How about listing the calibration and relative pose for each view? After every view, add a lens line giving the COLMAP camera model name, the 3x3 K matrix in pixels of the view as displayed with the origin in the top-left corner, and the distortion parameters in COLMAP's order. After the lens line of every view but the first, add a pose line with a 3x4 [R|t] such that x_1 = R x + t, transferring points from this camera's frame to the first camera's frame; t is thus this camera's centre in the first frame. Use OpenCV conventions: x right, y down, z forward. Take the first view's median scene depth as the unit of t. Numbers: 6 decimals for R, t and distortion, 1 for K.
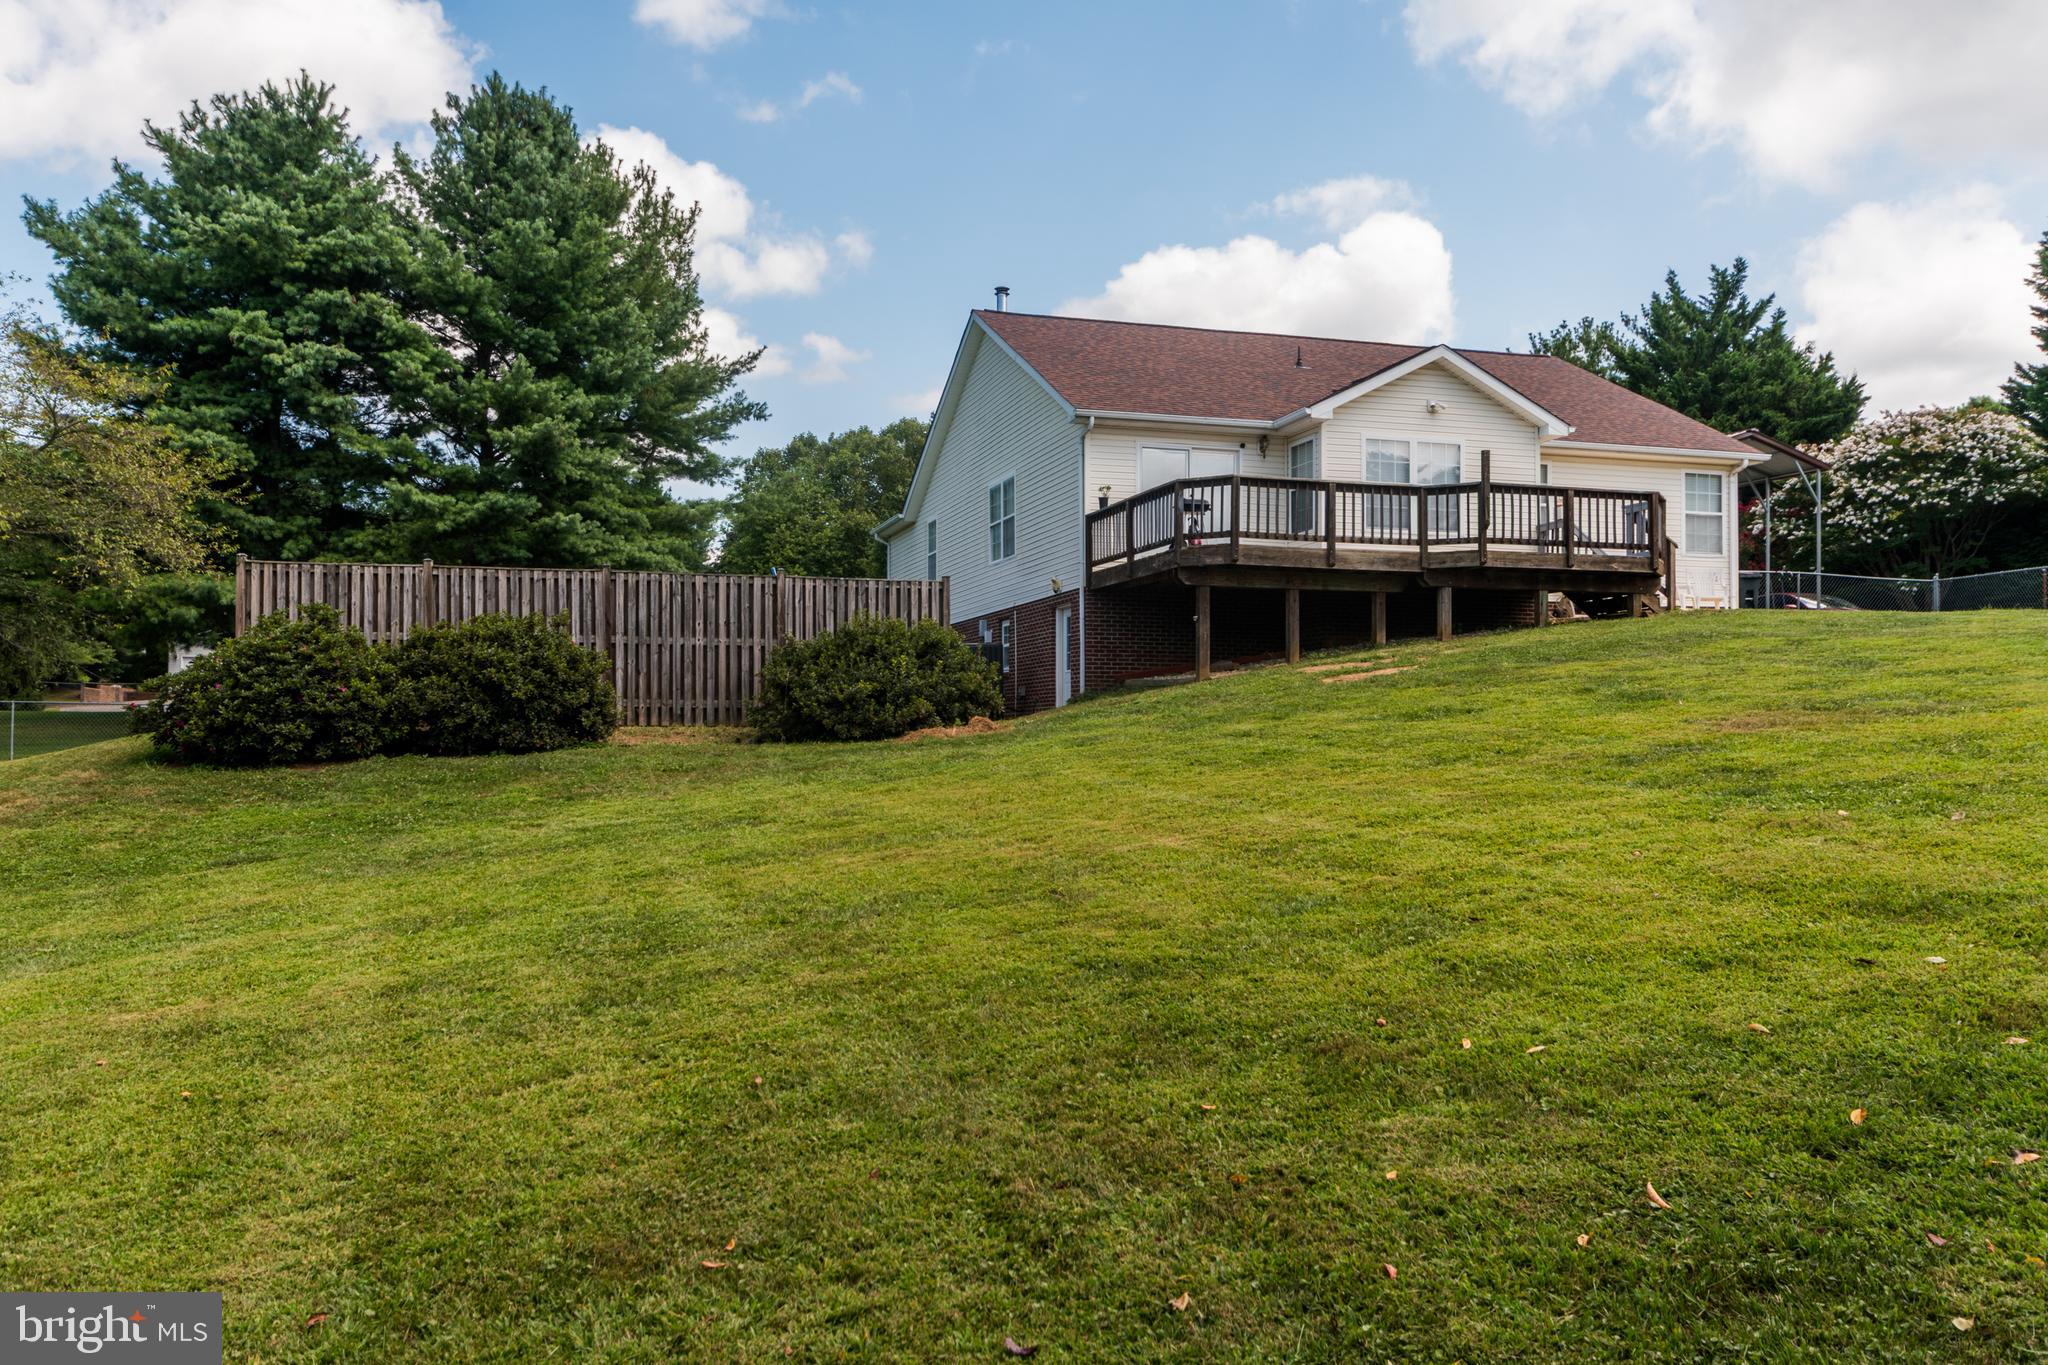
lens RADIAL K [[1656.7, 0, 1030.8], [0, 1656.7, 685.3], [0, 0, 1]] dist [-0.010489, 0.003480]
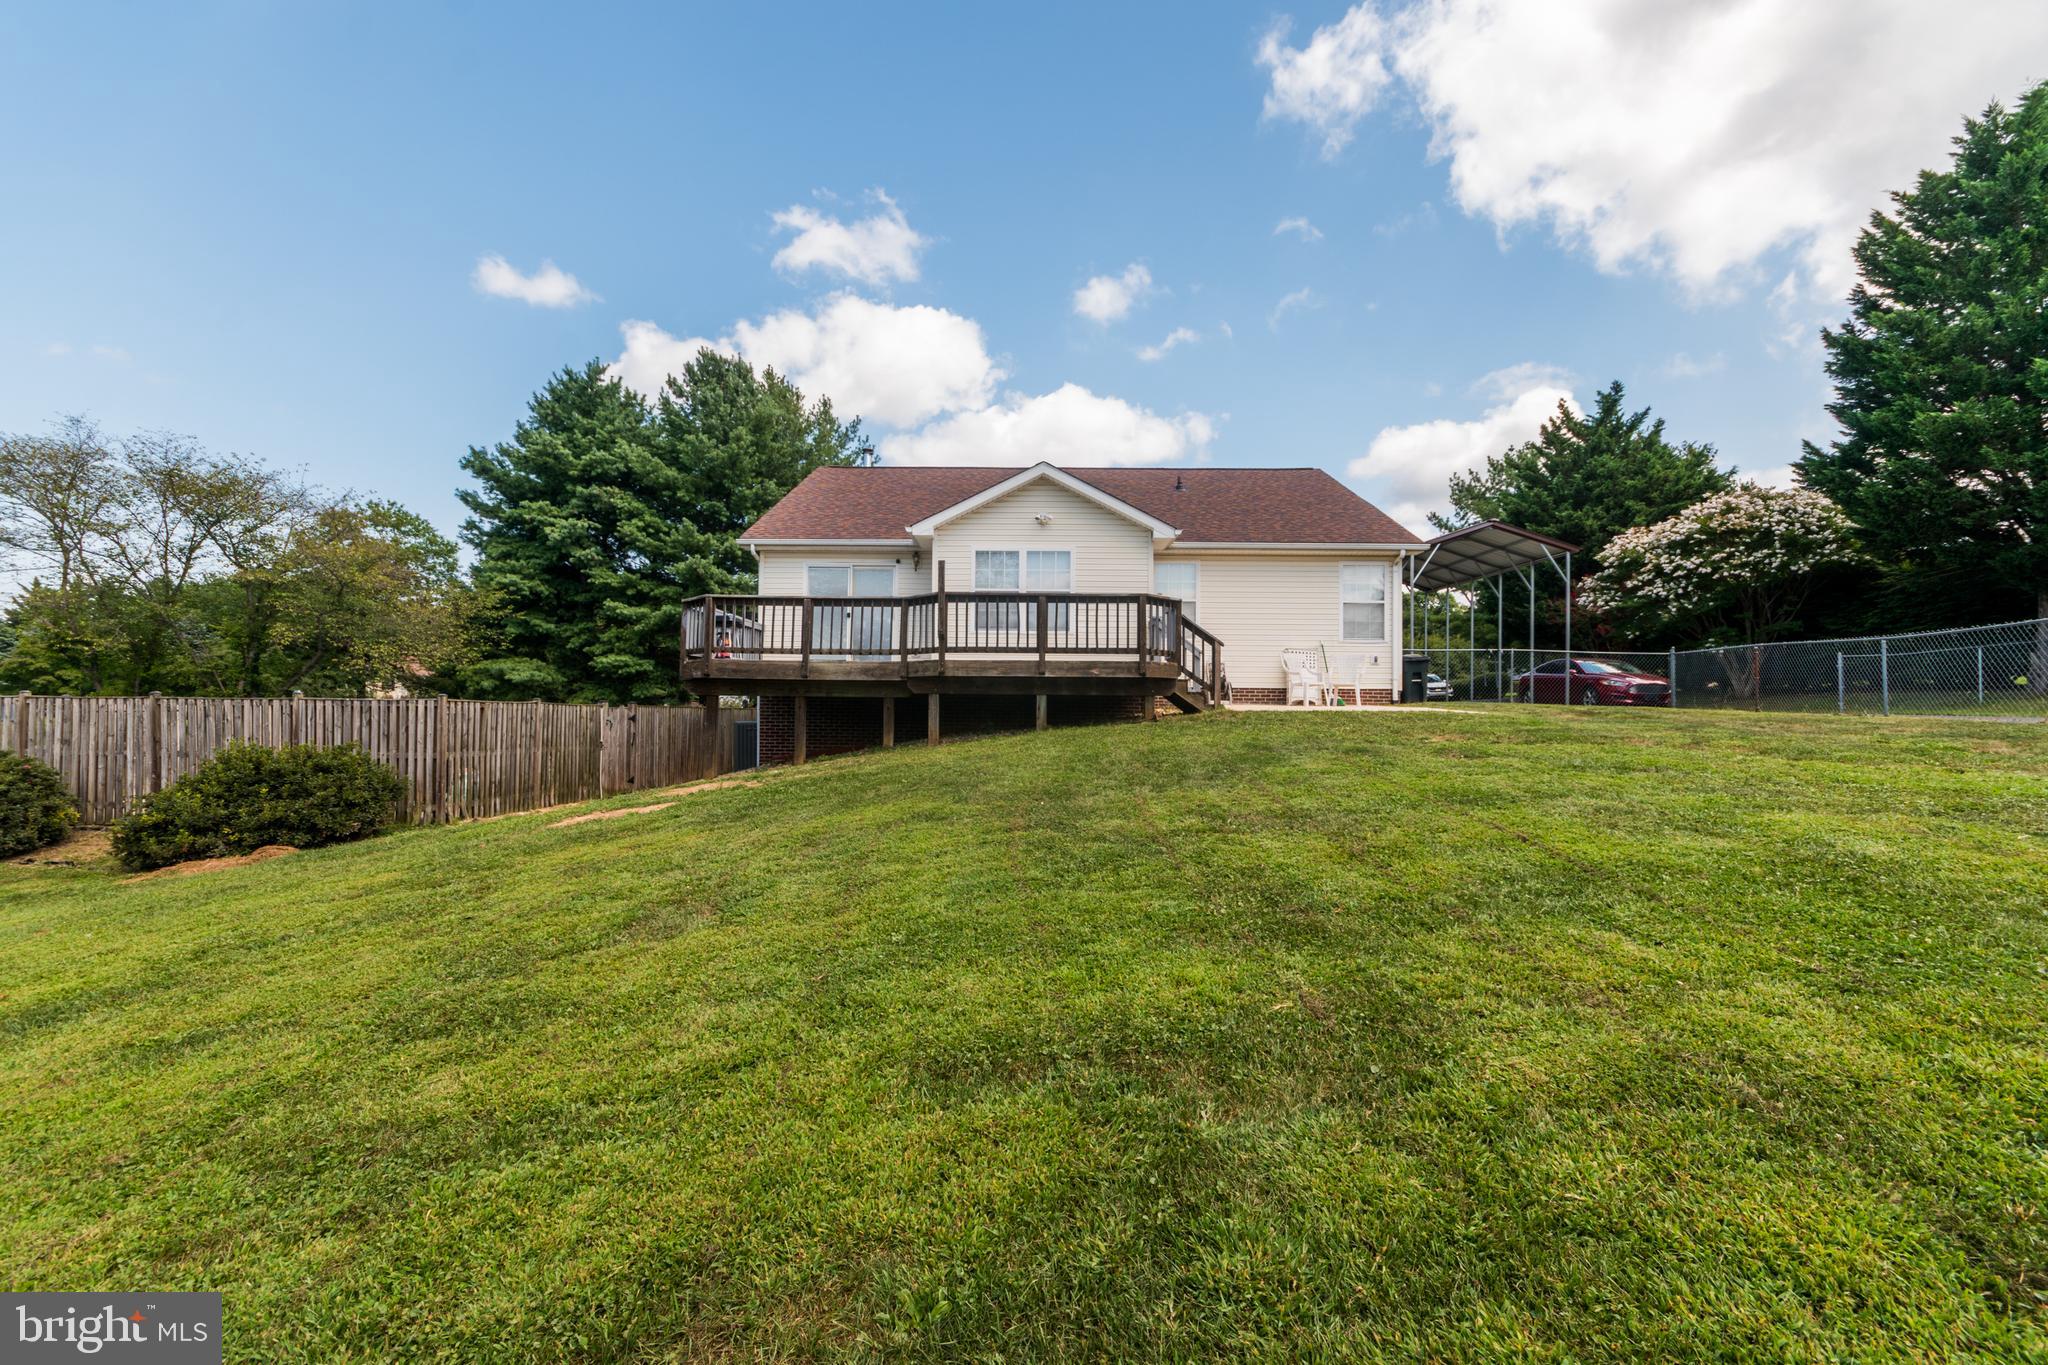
lens RADIAL K [[900.6, 0, 1018.6], [0, 900.6, 682.7], [0, 0, 1]] dist [-0.001362, -0.000131]
pose [[0.951412, -0.005142, -0.307878, 0.274801], [0.003854, 0.999981, -0.004790, -0.036770], [0.307897, 0.003370, 0.951414, 0.278577]]
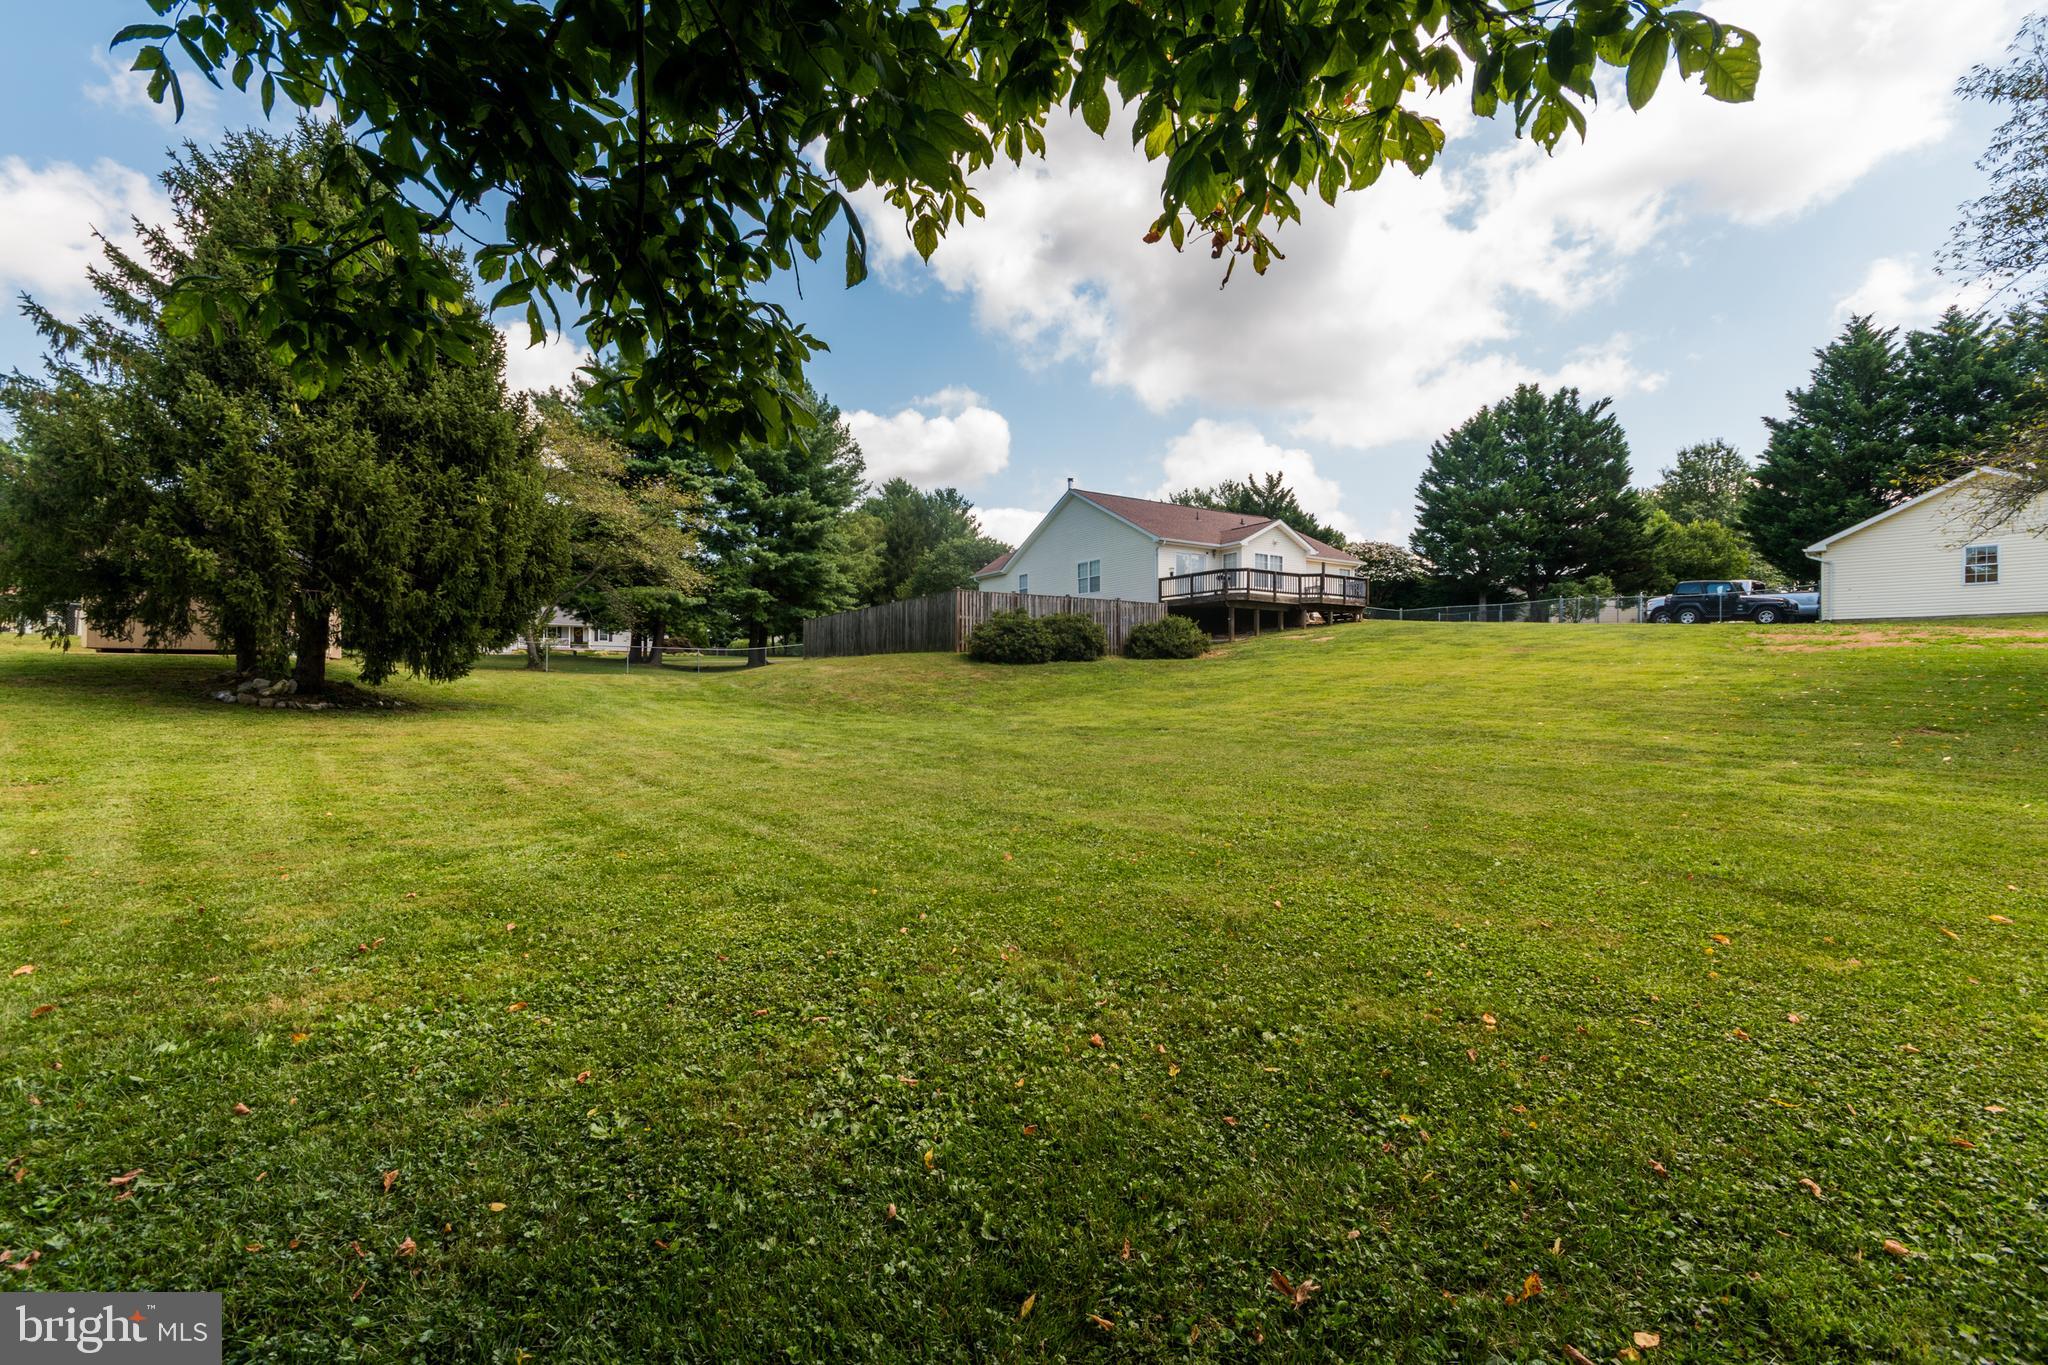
lens RADIAL K [[900.6, 0, 1018.1], [0, 900.6, 675.7], [0, 0, 1]] dist [-0.001362, -0.000131]
pose [[0.965220, 0.006360, 0.261360, -0.359379], [-0.012286, 0.999703, 0.021045, 0.015136], [-0.261149, -0.023524, 0.965012, -0.204052]]
